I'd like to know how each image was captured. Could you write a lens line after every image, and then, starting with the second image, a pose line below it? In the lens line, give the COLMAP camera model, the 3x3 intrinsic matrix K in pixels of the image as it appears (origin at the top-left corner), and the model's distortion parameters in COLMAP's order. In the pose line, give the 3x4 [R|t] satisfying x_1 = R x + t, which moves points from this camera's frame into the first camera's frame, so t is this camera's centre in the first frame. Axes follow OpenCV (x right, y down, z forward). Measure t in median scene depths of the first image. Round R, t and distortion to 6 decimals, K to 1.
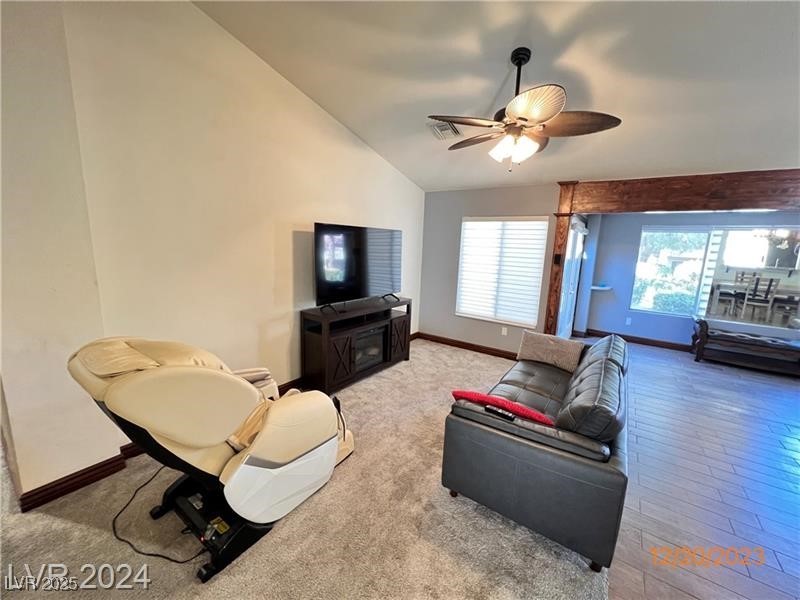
lens RADIAL K [[320.0, 0, 402.4], [0, 320.0, 297.0], [0, 0, 1]] dist [-0.004396, 0.000142]
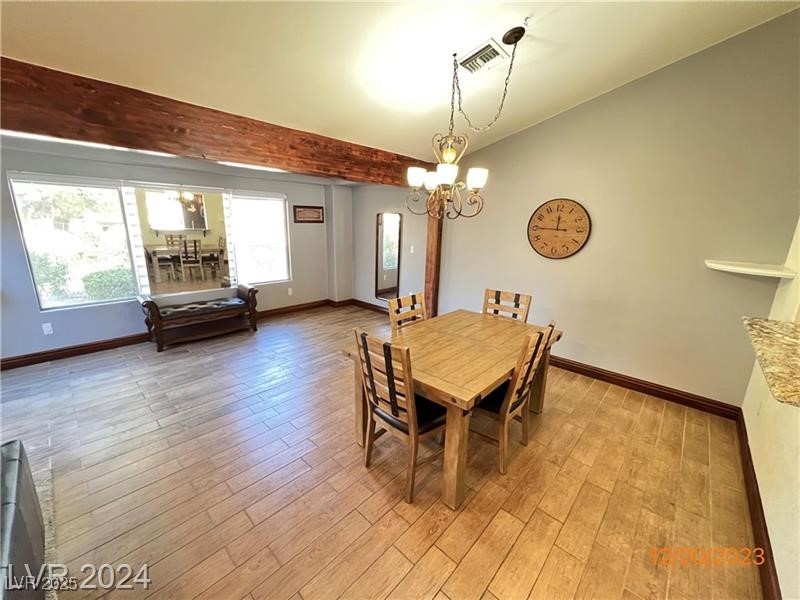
lens RADIAL K [[320.0, 0, 396.9], [0, 320.0, 304.7], [0, 0, 1]] dist [-0.004396, 0.000142]
pose [[0.145231, -0.275253, 0.950339, 0.171023], [0.149138, 0.955638, 0.253996, -0.020375], [-0.978093, 0.104844, 0.179839, 0.157652]]
